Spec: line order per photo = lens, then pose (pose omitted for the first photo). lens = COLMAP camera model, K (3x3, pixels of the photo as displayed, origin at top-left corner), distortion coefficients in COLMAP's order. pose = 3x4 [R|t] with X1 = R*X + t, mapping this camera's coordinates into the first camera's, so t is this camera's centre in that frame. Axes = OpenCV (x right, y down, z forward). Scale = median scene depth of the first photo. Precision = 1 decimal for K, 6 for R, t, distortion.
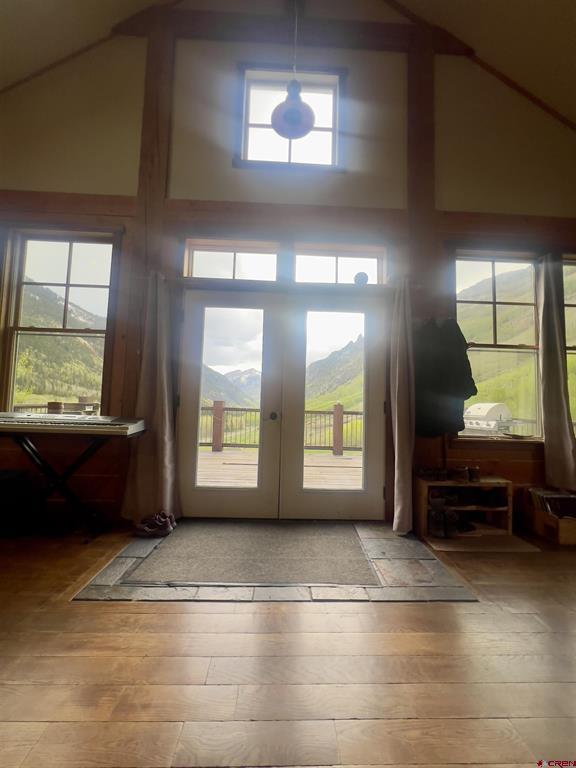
lens RADIAL K [[307.9, 0, 291.8], [0, 307.9, 382.6], [0, 0, 1]] dist [-0.000994, -0.001125]
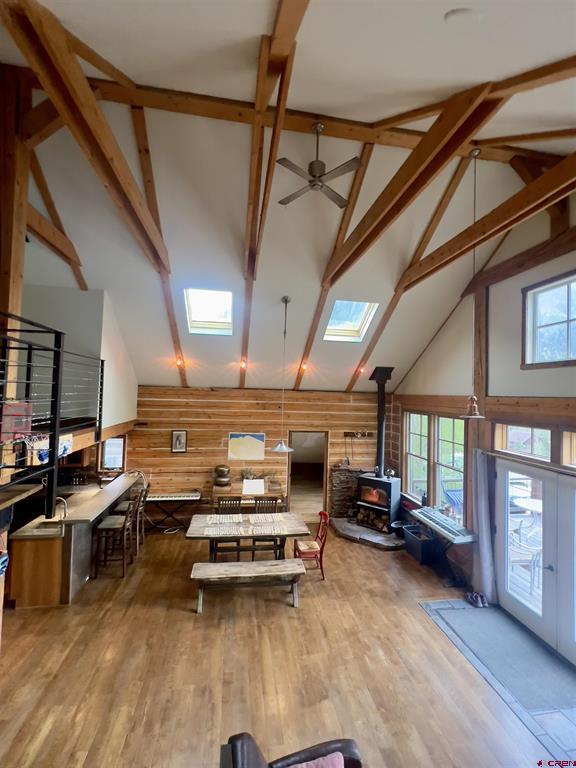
lens RADIAL K [[336.6, 0, 289.8], [0, 336.6, 384.7], [0, 0, 1]] dist [0.001069, -0.000849]
pose [[0.128845, -0.051483, -0.990327, 1.267748], [0.038884, 0.998146, -0.046830, -0.650659], [0.990902, -0.032474, 0.130608, -0.258053]]
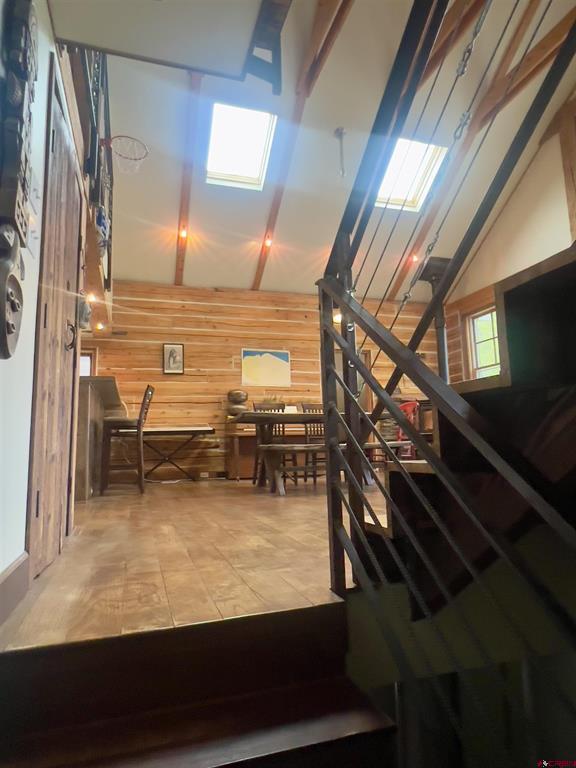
lens RADIAL K [[480.7, 0, 288.2], [0, 480.7, 383.1], [0, 0, 1]] dist [-0.003294, -0.001880]
pose [[0.263318, -0.165081, -0.950480, 1.178007], [0.095593, 0.984866, -0.144570, 0.205811], [0.959961, -0.052791, 0.275114, -0.912871]]
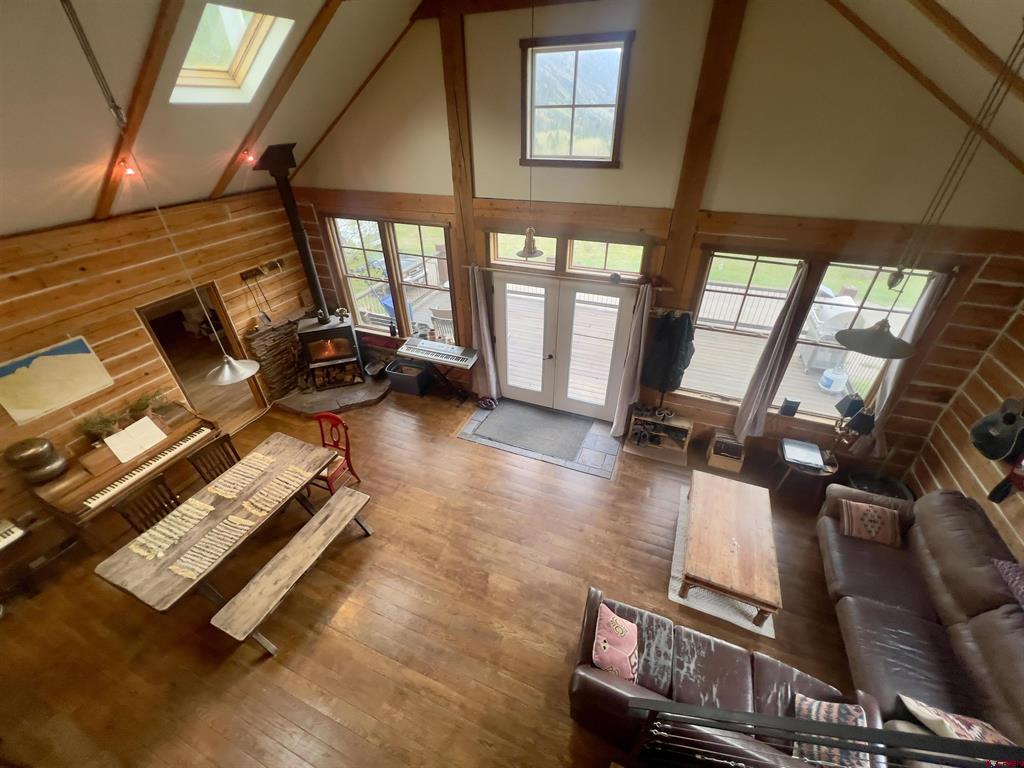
lens RADIAL K [[407.3, 0, 509.9], [0, 407.3, 383.3], [0, 0, 1]] dist [-0.001375, -0.000042]
pose [[0.909646, 0.196575, -0.365926, 0.542636], [0.067617, 0.799112, 0.597367, -1.044465], [0.409843, -0.568135, 0.713618, -0.641597]]
